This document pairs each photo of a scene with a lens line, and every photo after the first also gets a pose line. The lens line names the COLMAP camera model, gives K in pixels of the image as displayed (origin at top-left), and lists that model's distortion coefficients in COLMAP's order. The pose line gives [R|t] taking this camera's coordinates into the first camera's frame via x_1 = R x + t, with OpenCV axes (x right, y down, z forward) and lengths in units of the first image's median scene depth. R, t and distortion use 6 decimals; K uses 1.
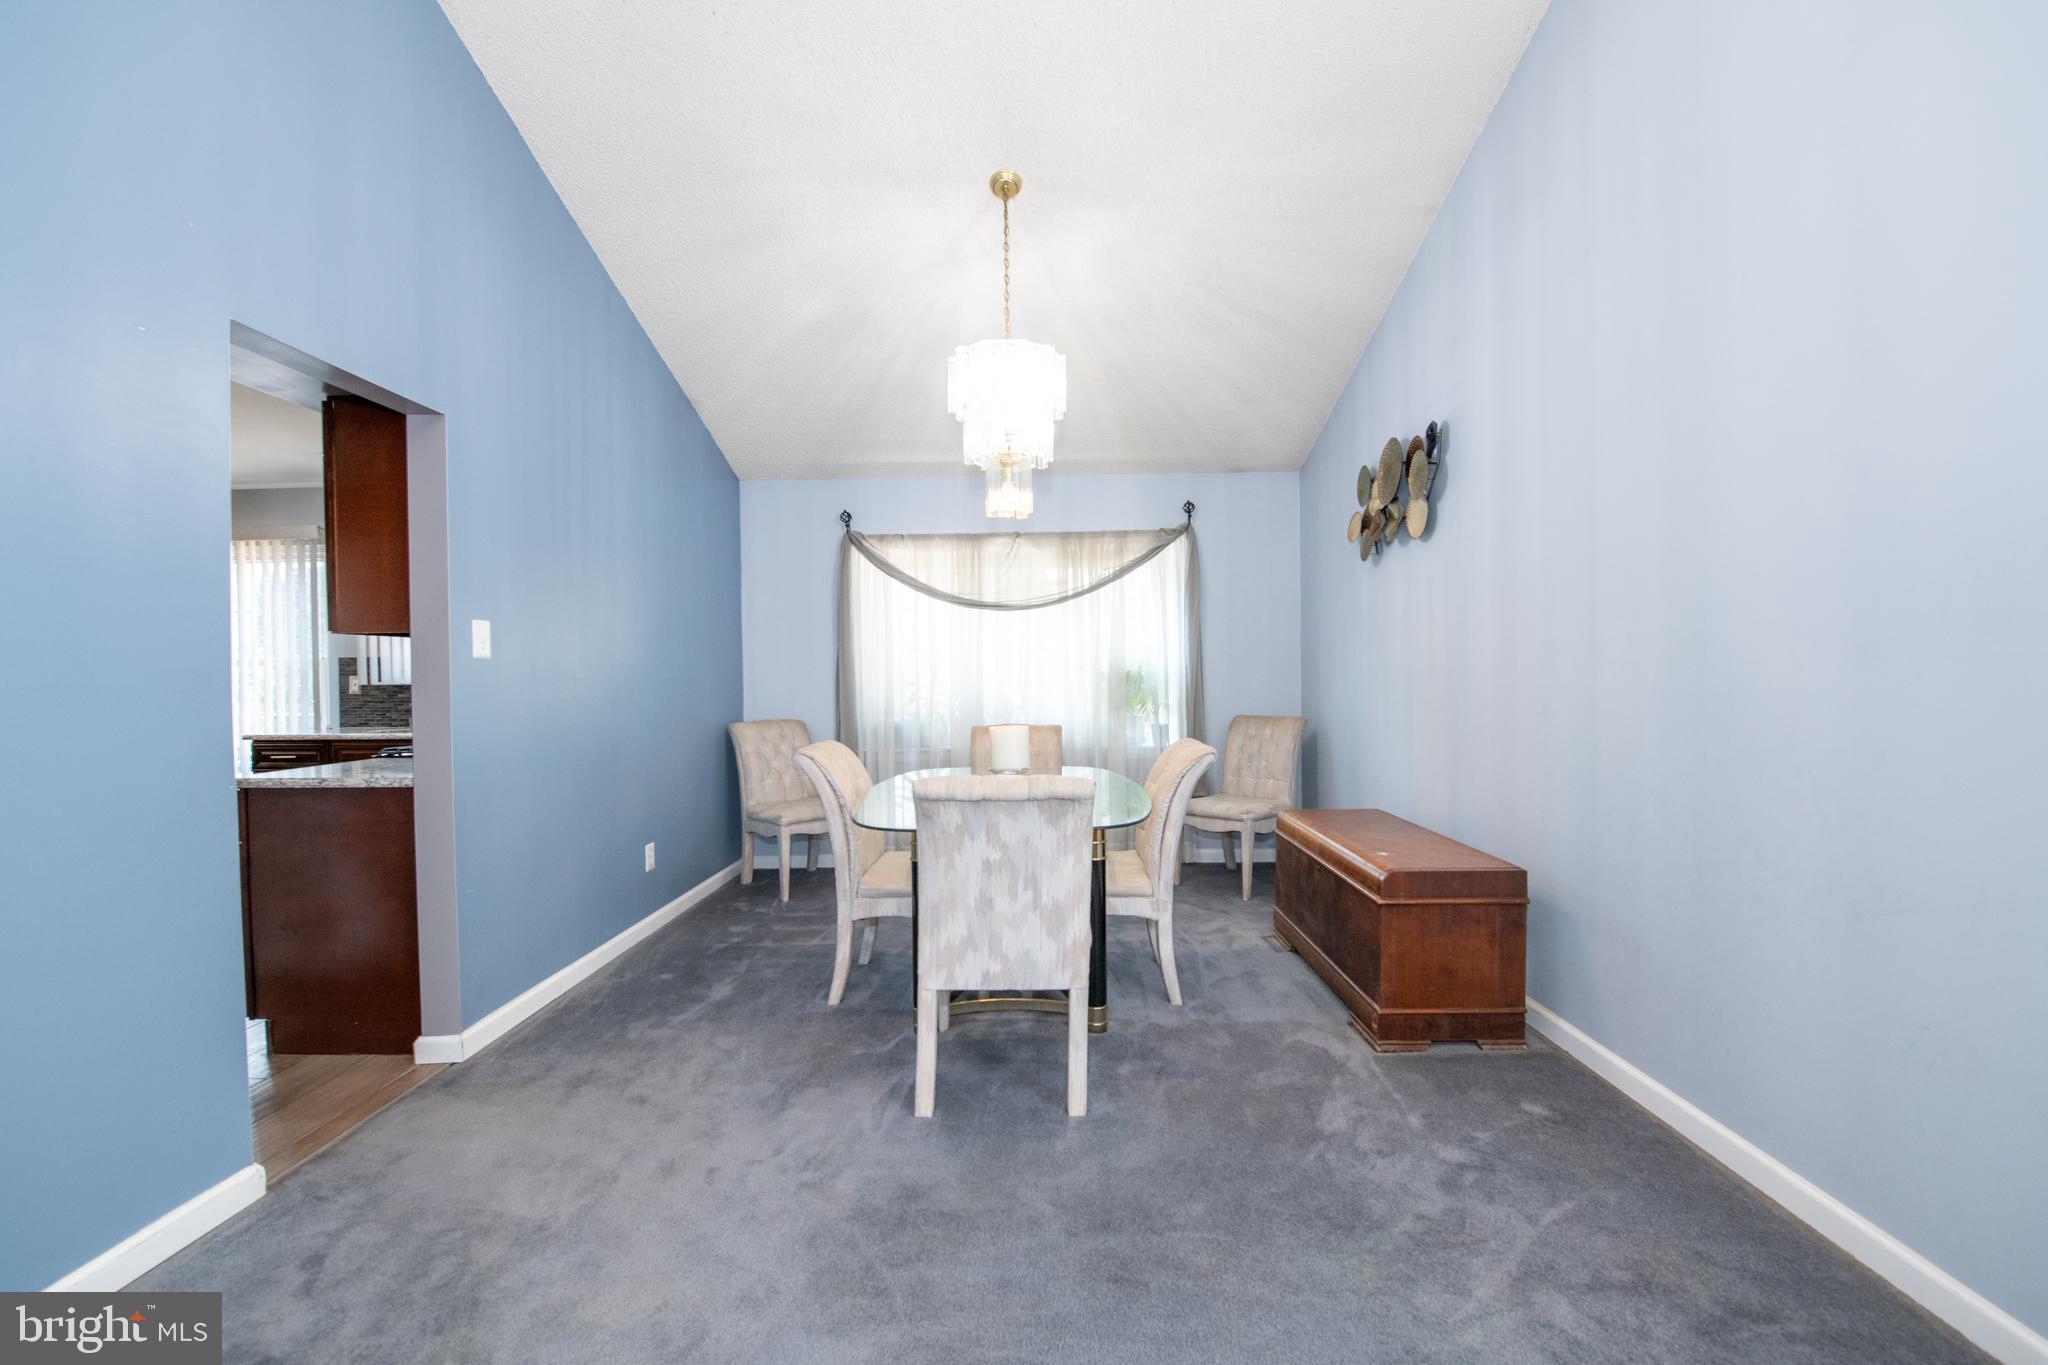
lens RADIAL K [[843.7, 0, 1042.8], [0, 843.7, 687.0], [0, 0, 1]] dist [-0.017166, -0.000486]
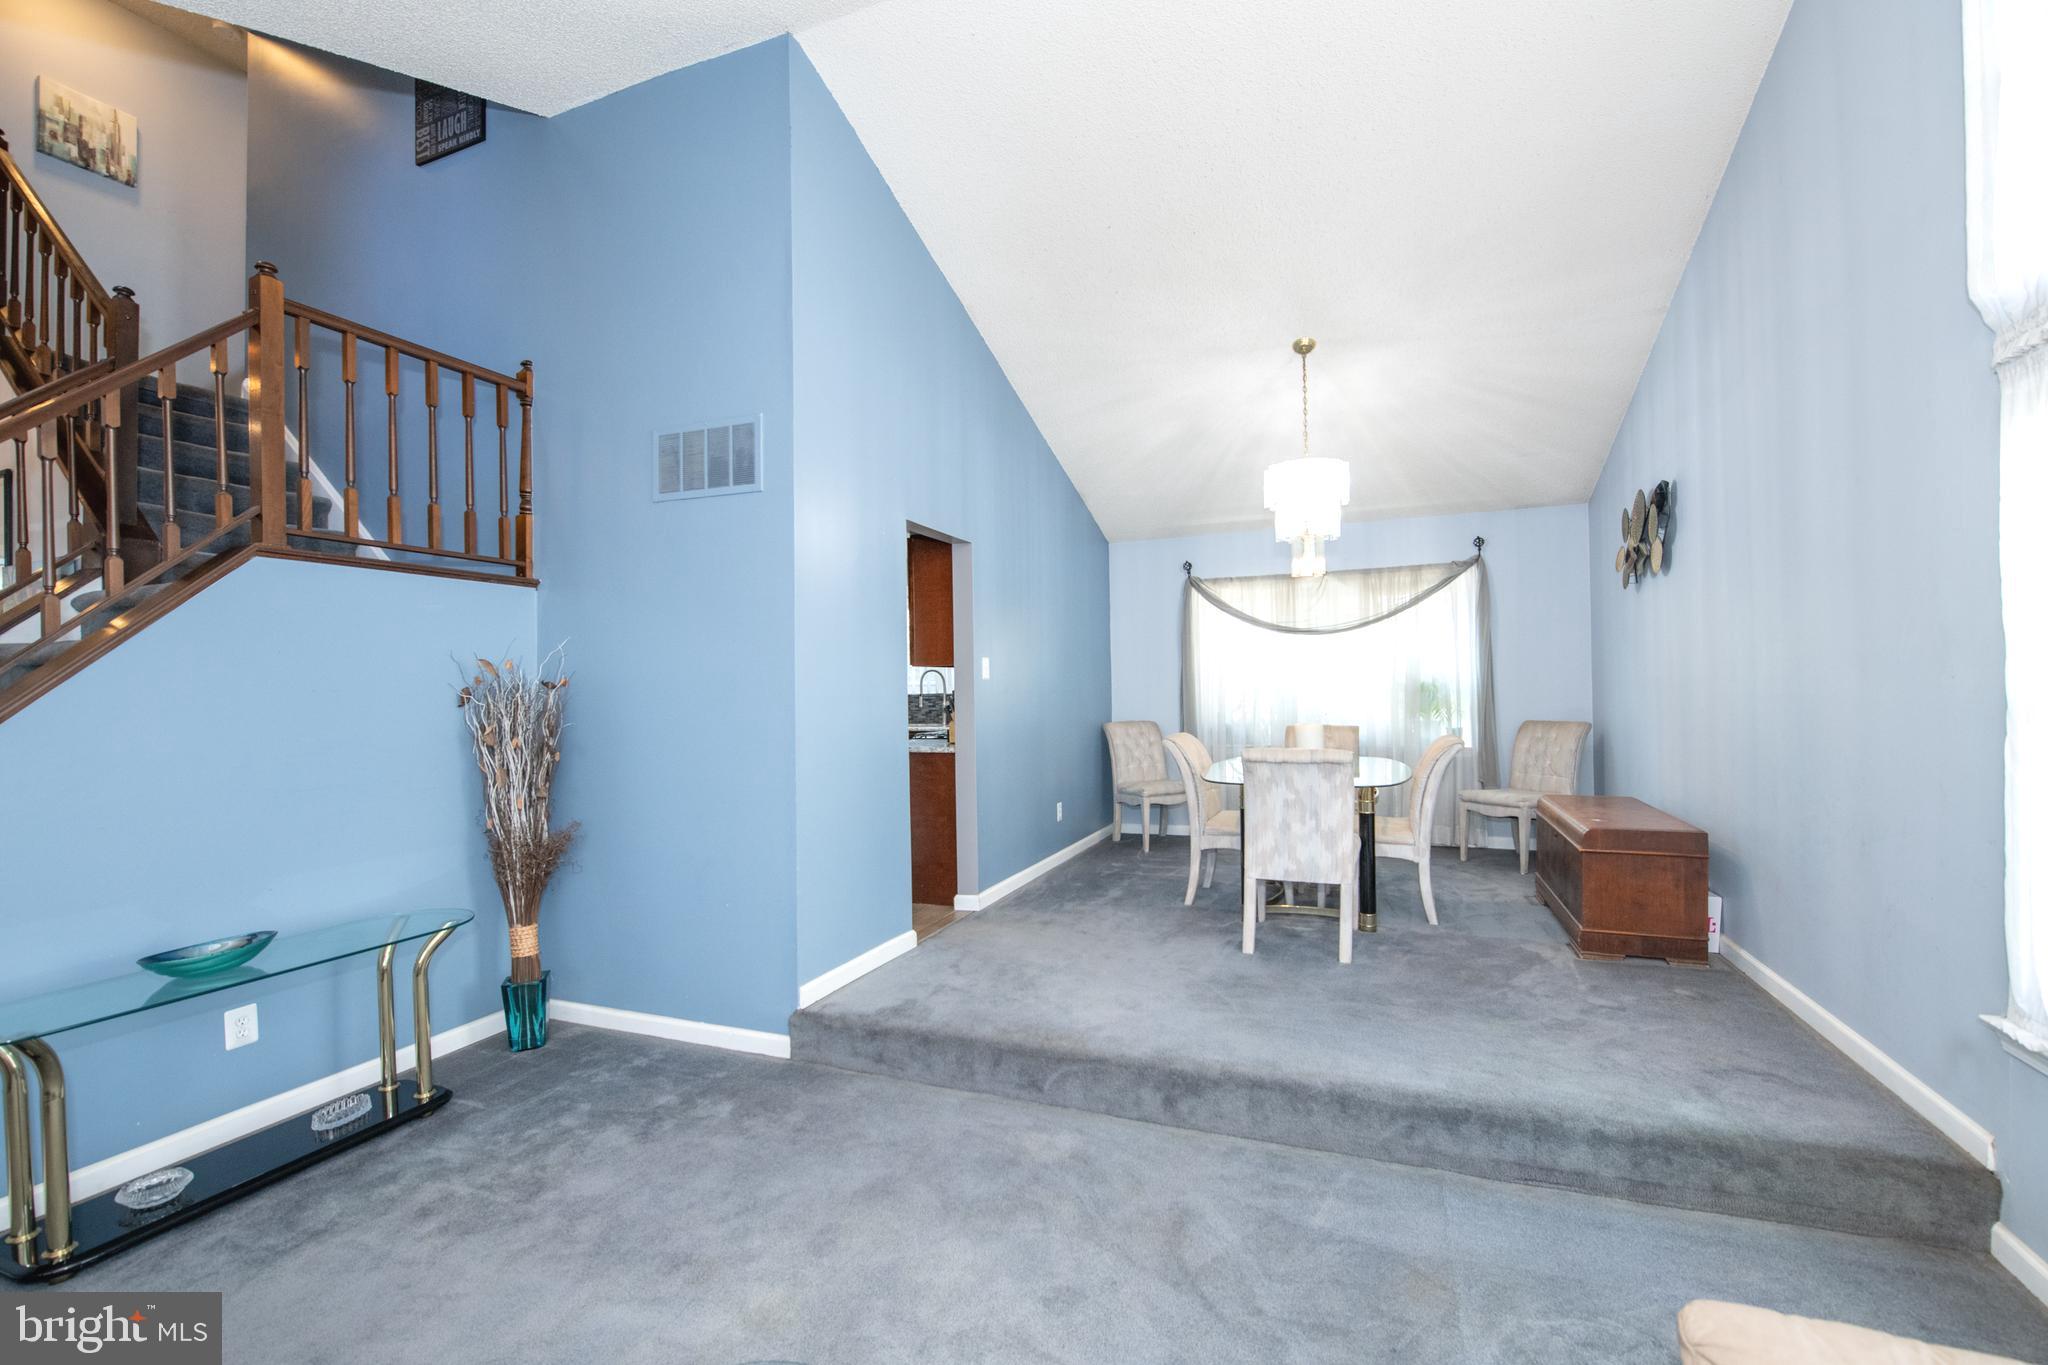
lens RADIAL K [[843.7, 0, 1042.8], [0, 843.7, 687.0], [0, 0, 1]] dist [-0.017166, -0.000486]
pose [[0.928057, -0.005522, -0.372398, 0.081975], [0.001207, 0.999929, -0.011818, 0.001278], [0.372437, 0.010518, 0.927998, -0.551609]]
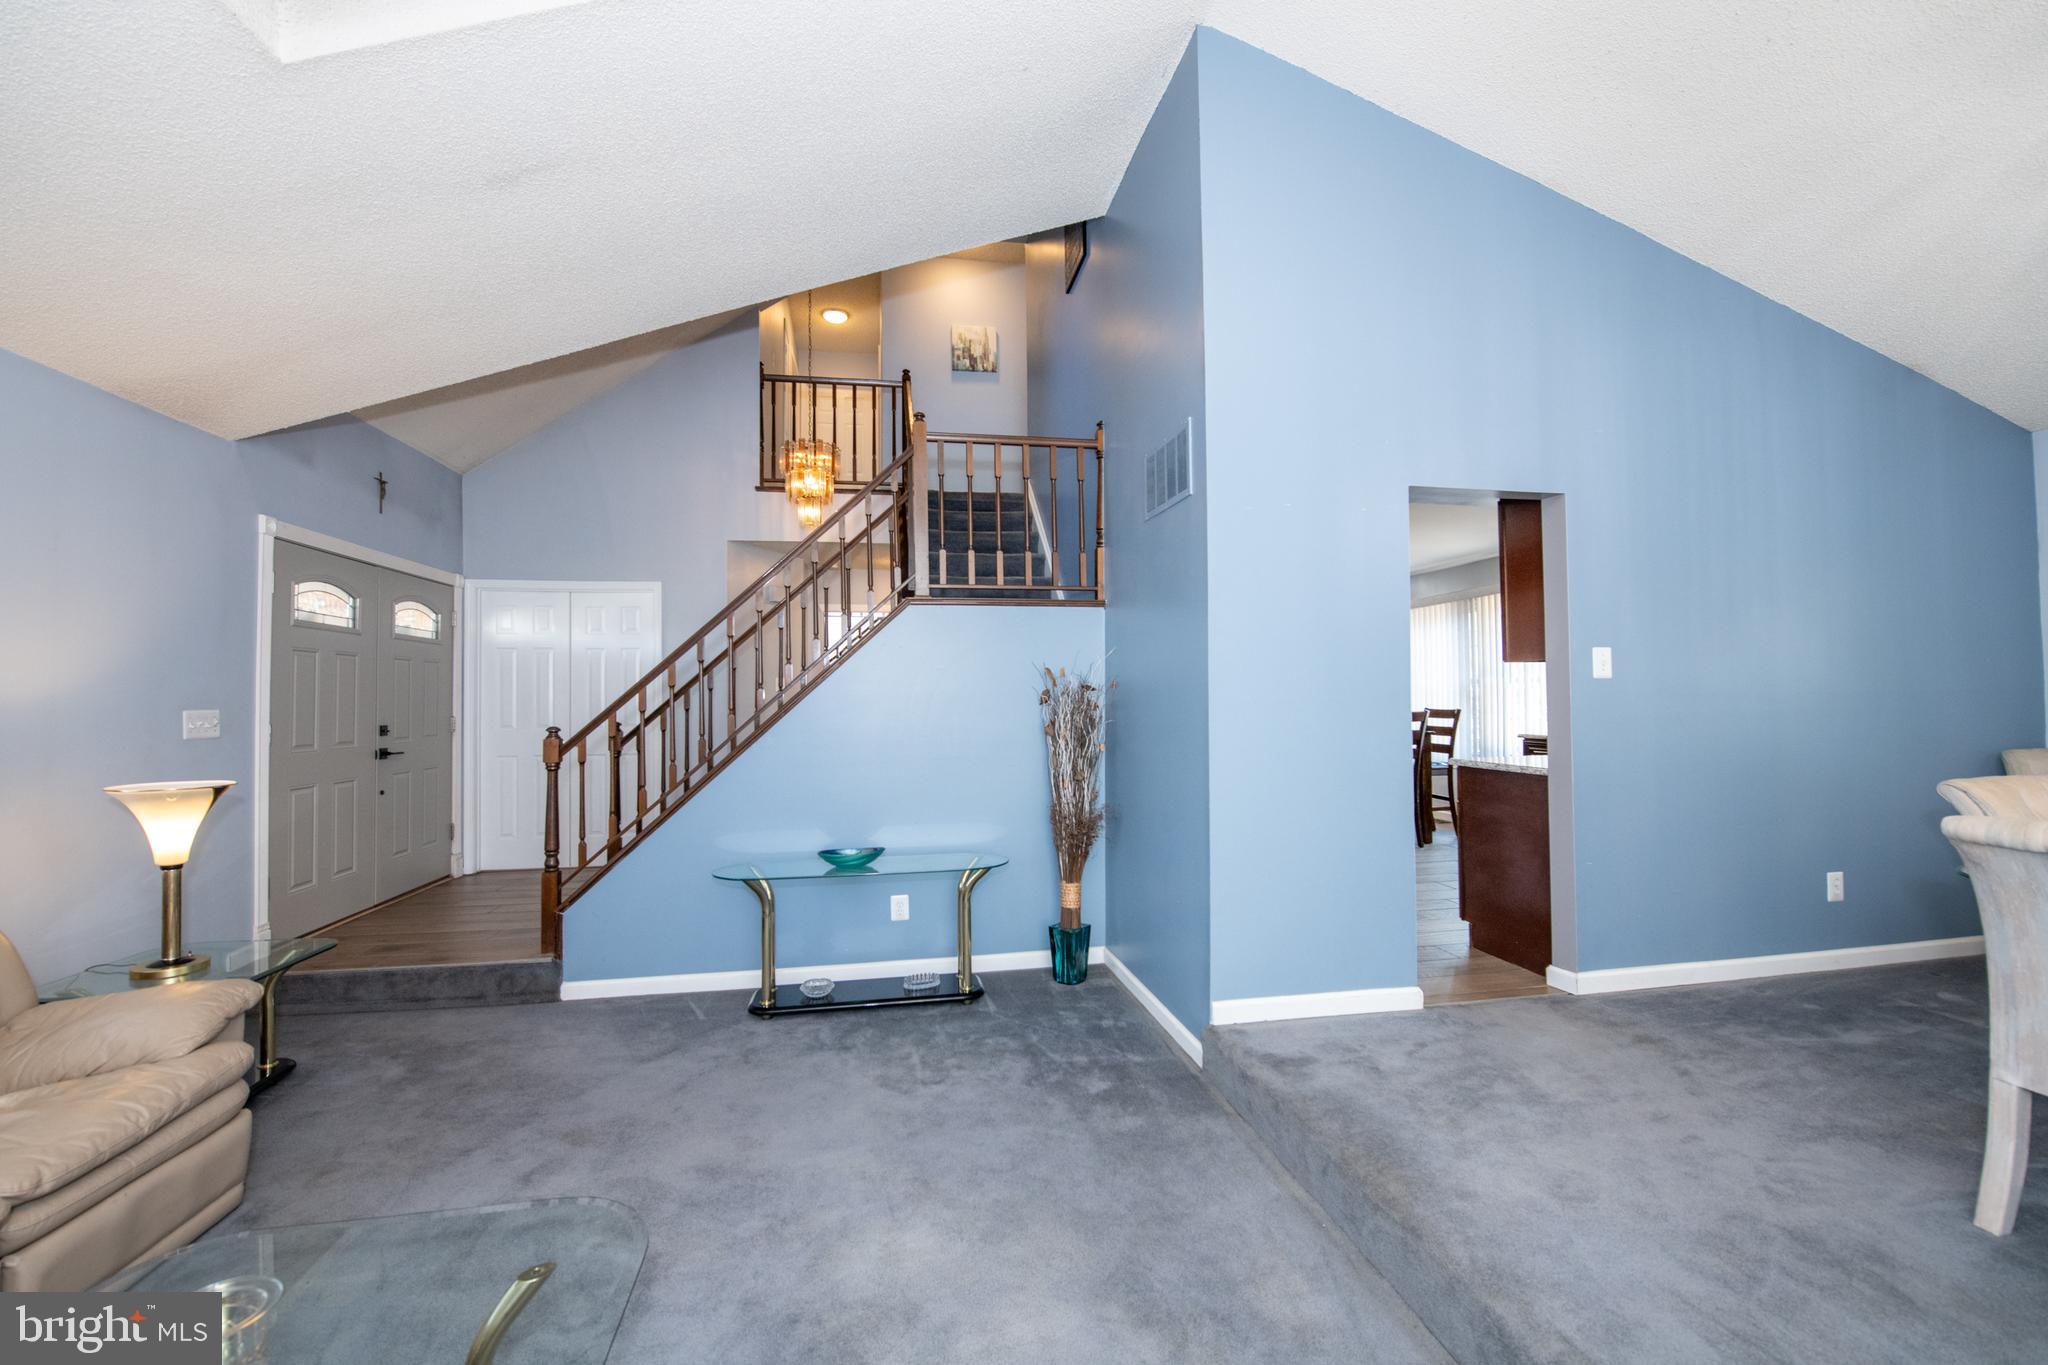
lens RADIAL K [[821.3, 0, 1018.6], [0, 821.3, 681.7], [0, 0, 1]] dist [-0.017299, -0.000620]
pose [[0.173728, -0.011661, -0.984725, 0.359006], [-0.006467, 0.999895, -0.012982, -0.008206], [0.984772, 0.008624, 0.173634, -0.057993]]
